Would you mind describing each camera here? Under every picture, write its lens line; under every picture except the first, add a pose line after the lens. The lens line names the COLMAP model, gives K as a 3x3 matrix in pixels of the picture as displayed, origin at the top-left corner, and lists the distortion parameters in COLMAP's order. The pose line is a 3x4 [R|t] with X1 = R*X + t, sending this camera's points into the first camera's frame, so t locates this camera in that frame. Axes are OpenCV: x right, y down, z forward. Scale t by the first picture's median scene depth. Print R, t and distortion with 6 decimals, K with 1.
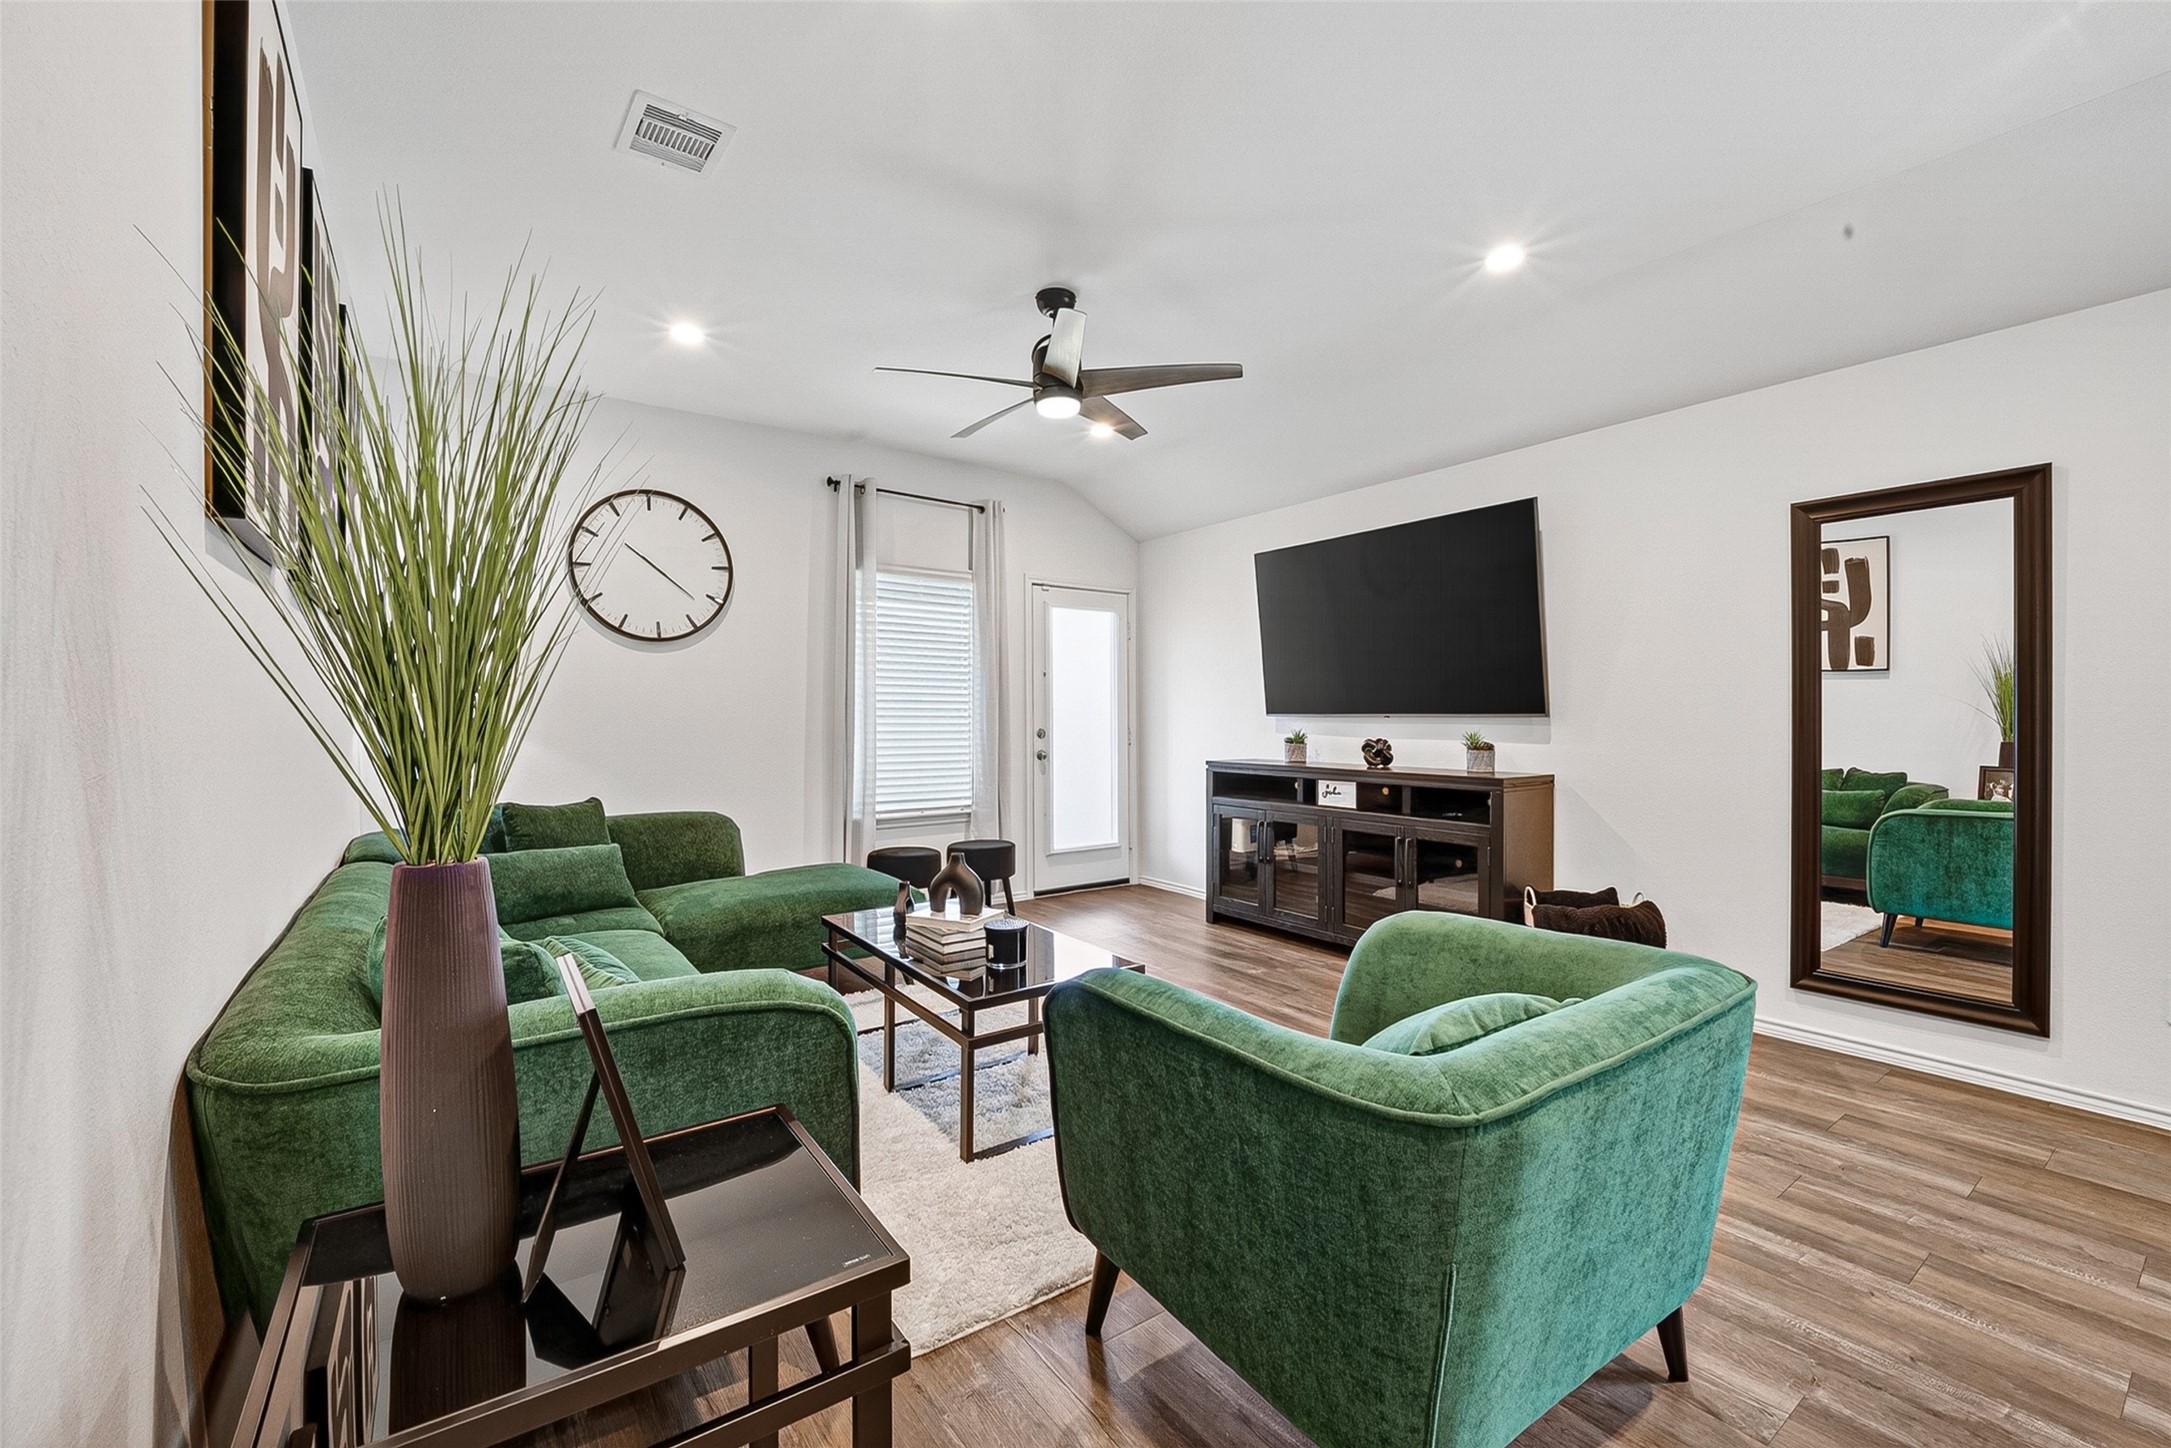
lens RADIAL K [[923.2, 0, 1078.5], [0, 923.2, 725.5], [0, 0, 1]] dist [0.002798, -0.000084]
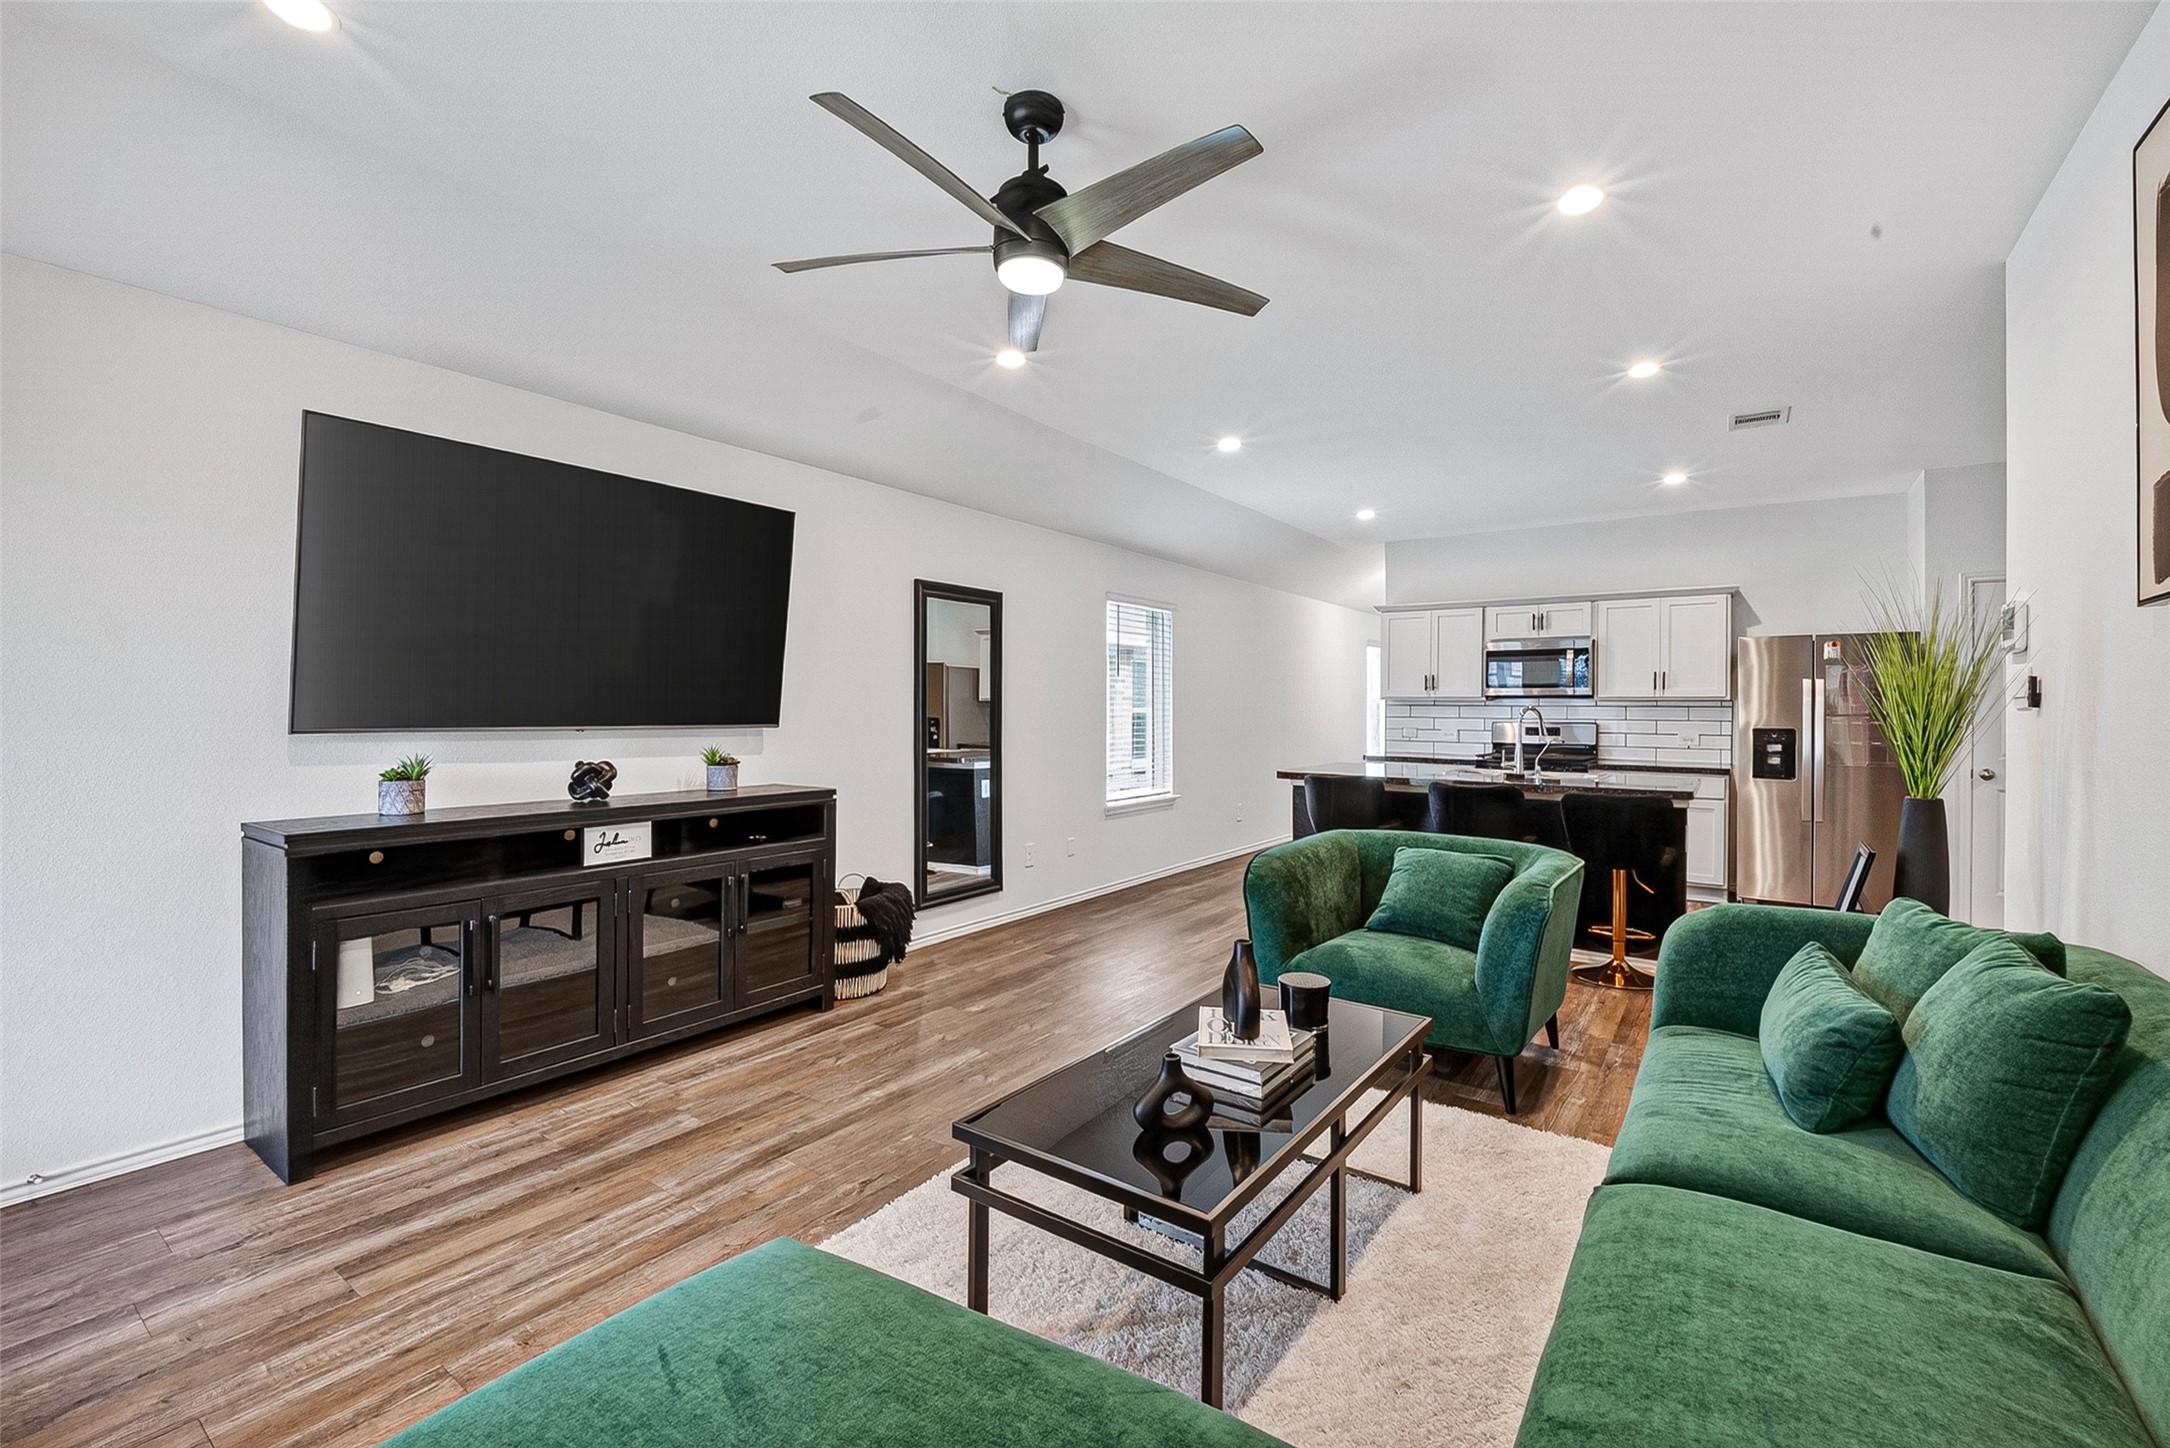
lens RADIAL K [[922.8, 0, 1081.8], [0, 922.8, 705.3], [0, 0, 1]] dist [0.002798, -0.000084]
pose [[-0.343600, -0.013307, 0.939022, -0.528960], [-0.010256, 0.999893, 0.010416, -0.044199], [-0.939060, -0.006052, -0.343700, 0.966856]]
